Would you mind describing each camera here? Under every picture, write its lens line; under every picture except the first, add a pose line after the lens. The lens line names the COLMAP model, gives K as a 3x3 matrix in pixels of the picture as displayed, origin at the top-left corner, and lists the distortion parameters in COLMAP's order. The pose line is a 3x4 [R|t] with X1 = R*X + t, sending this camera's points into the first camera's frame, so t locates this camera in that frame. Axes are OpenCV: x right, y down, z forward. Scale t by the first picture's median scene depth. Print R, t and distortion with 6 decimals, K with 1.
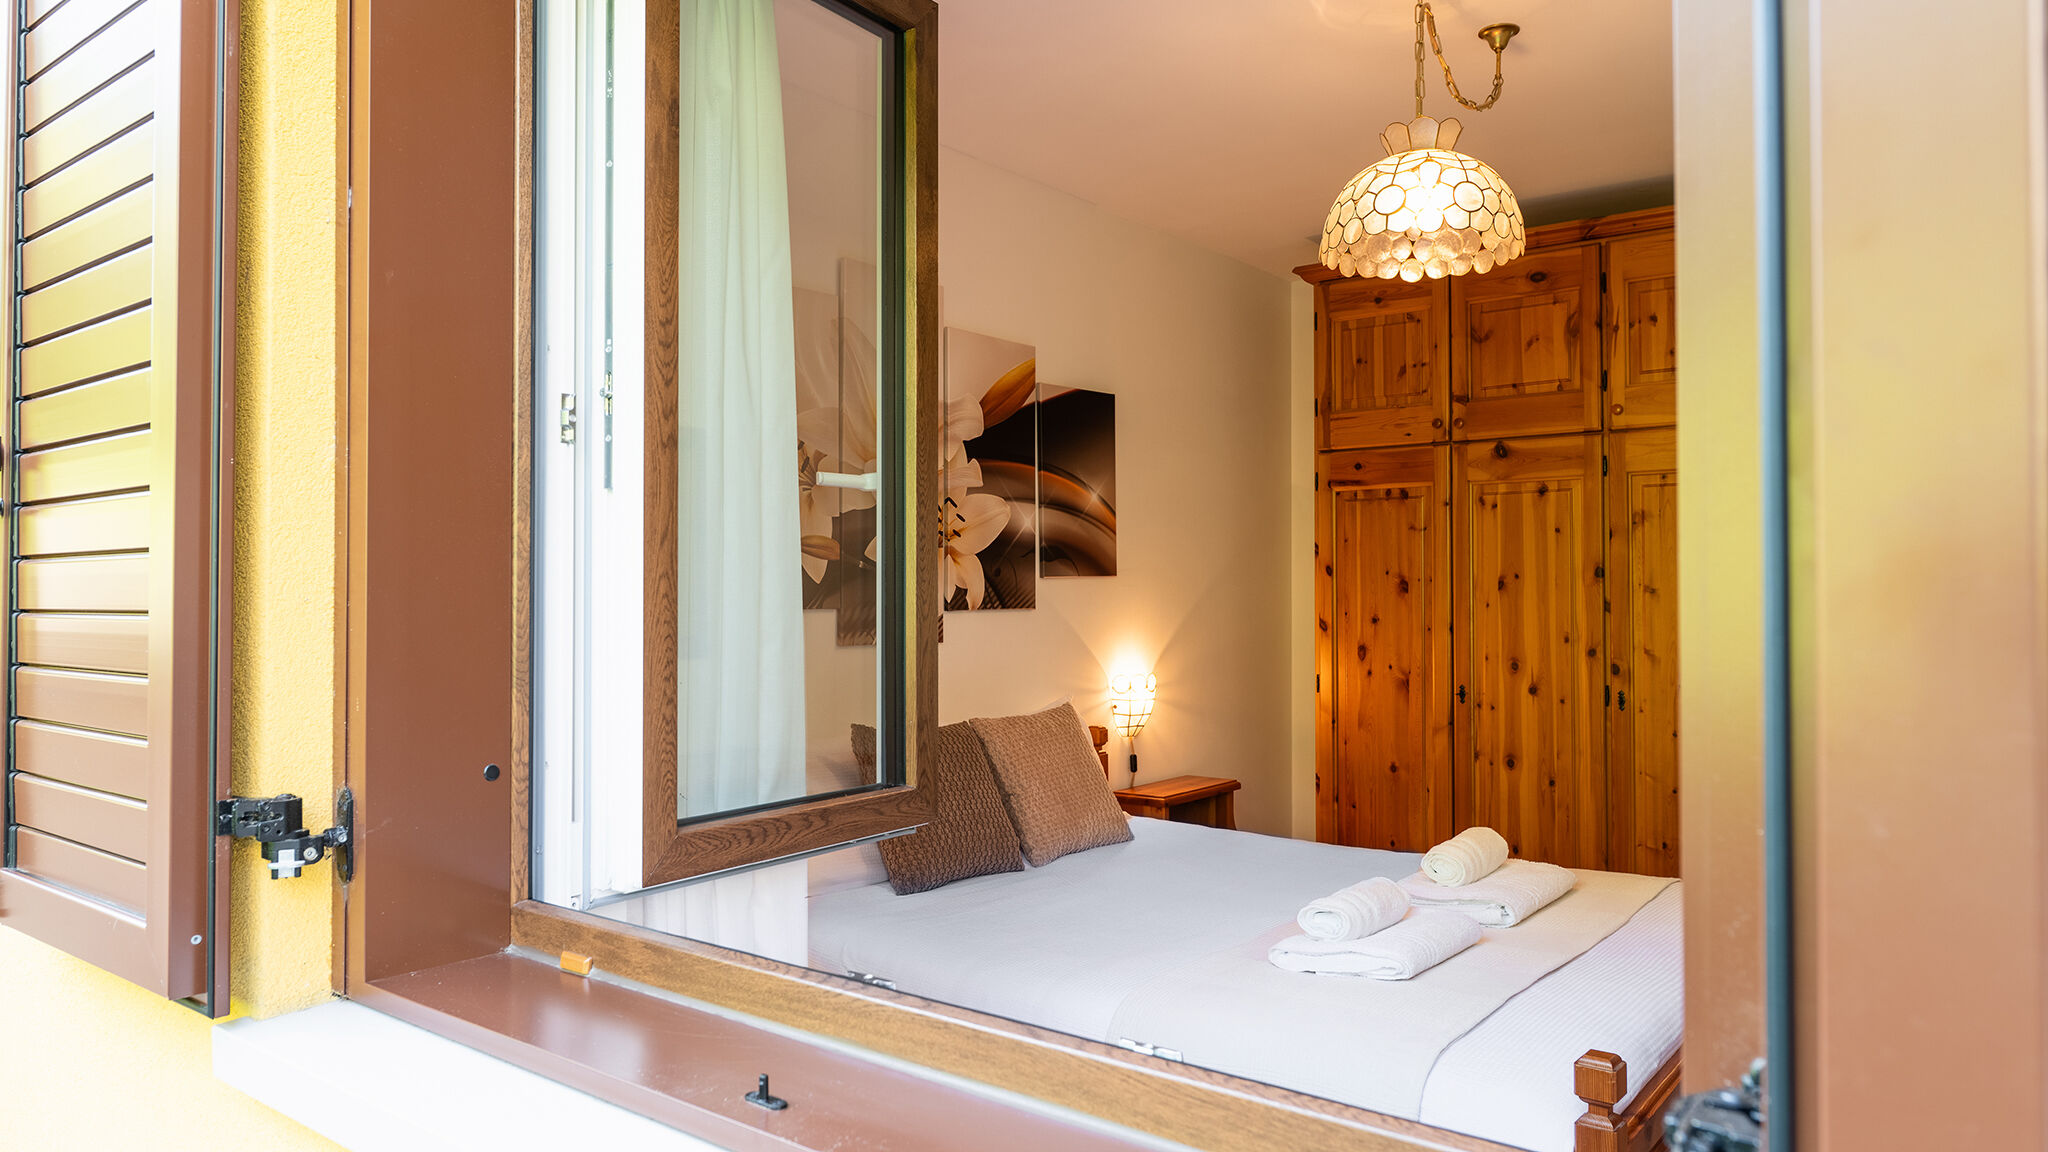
lens RADIAL K [[1343.6, 0, 1027.9], [0, 1343.6, 578.3], [0, 0, 1]] dist [0.004818, -0.004618]
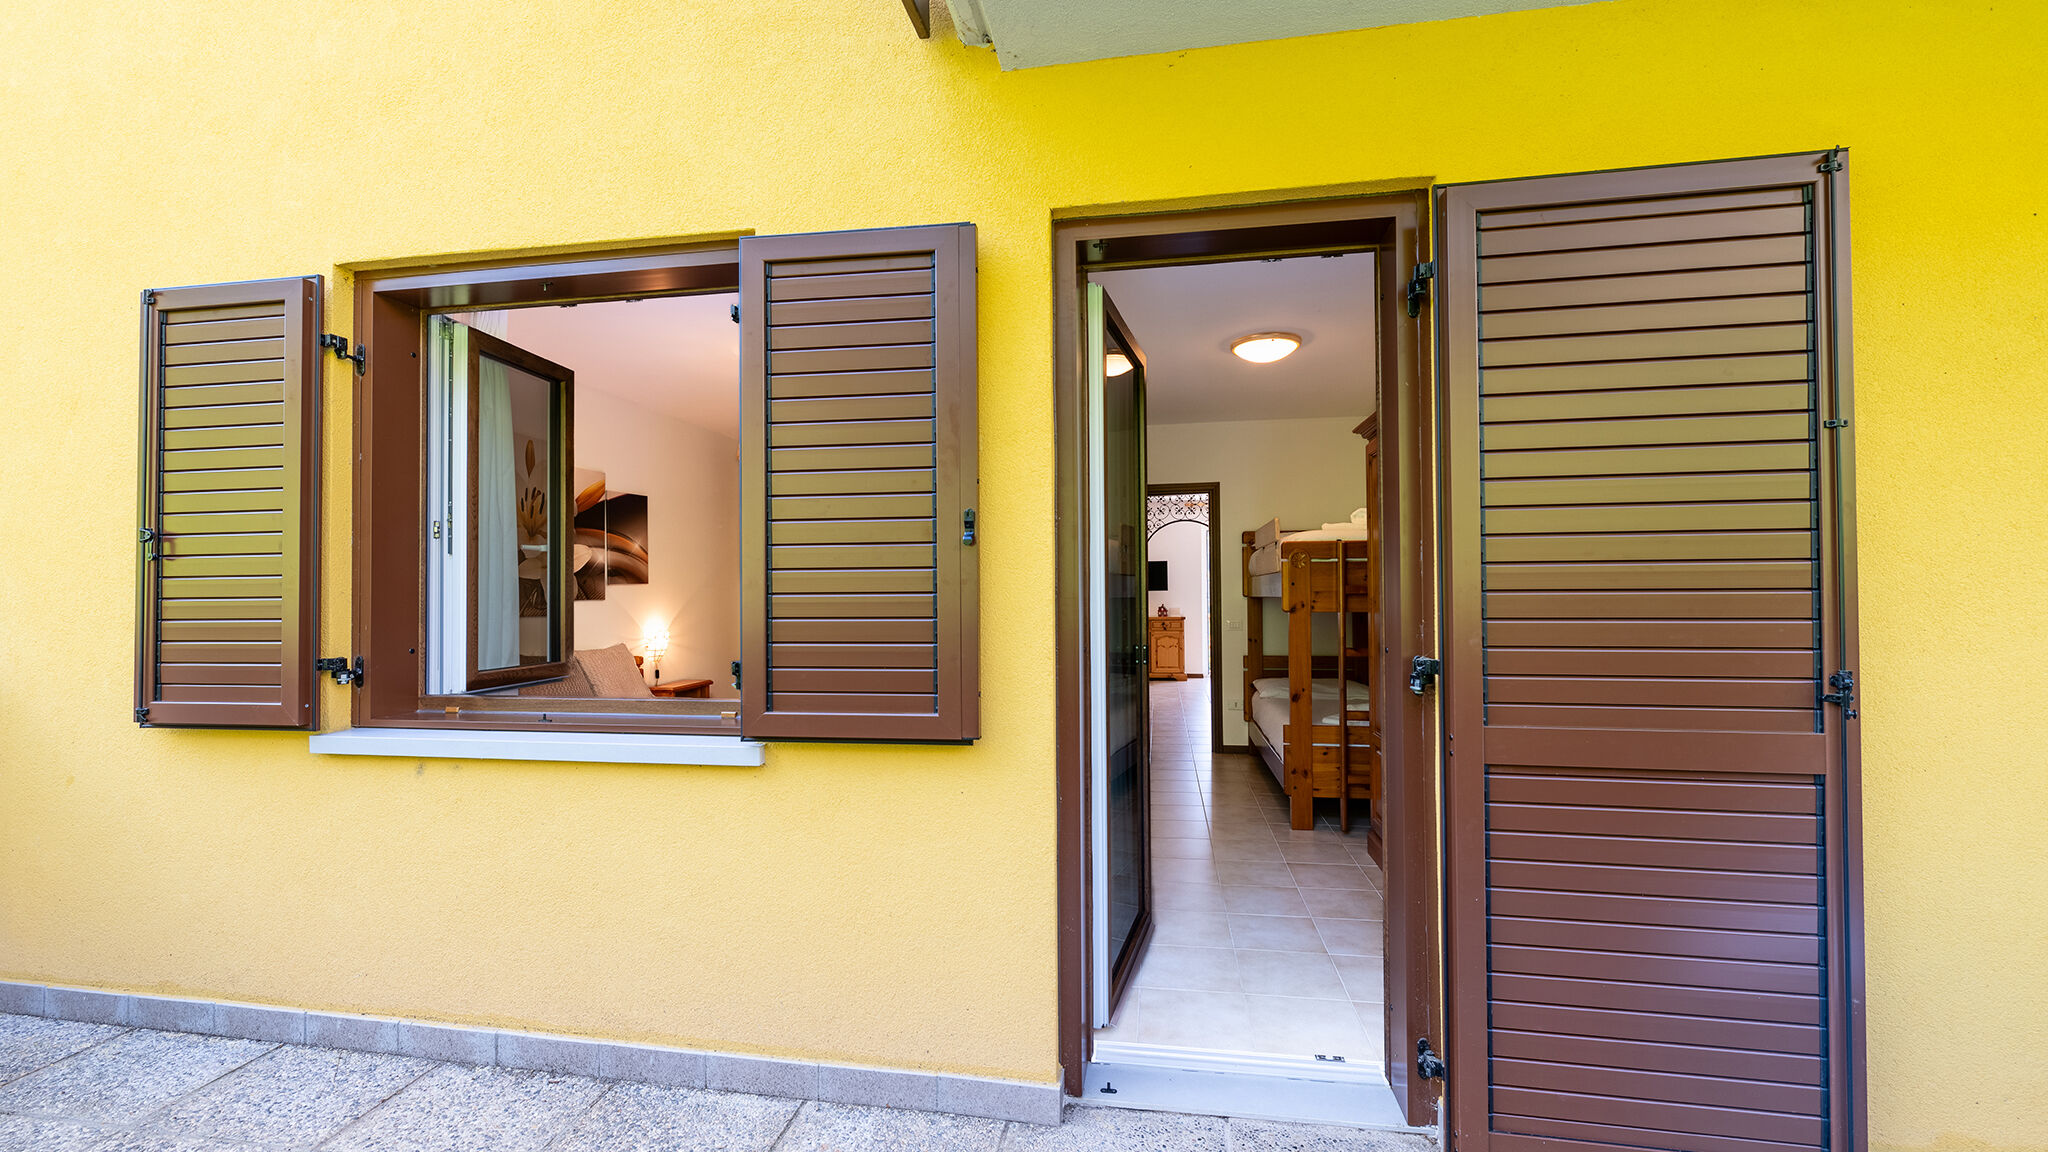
lens RADIAL K [[802.1, 0, 1041.2], [0, 802.1, 582.4], [0, 0, 1]] dist [-0.000262, -0.000545]
pose [[0.867663, 0.000892, 0.497152, -0.026927], [0.000551, 0.999996, -0.002757, -0.000138], [-0.497152, 0.002666, 0.867659, -0.428646]]
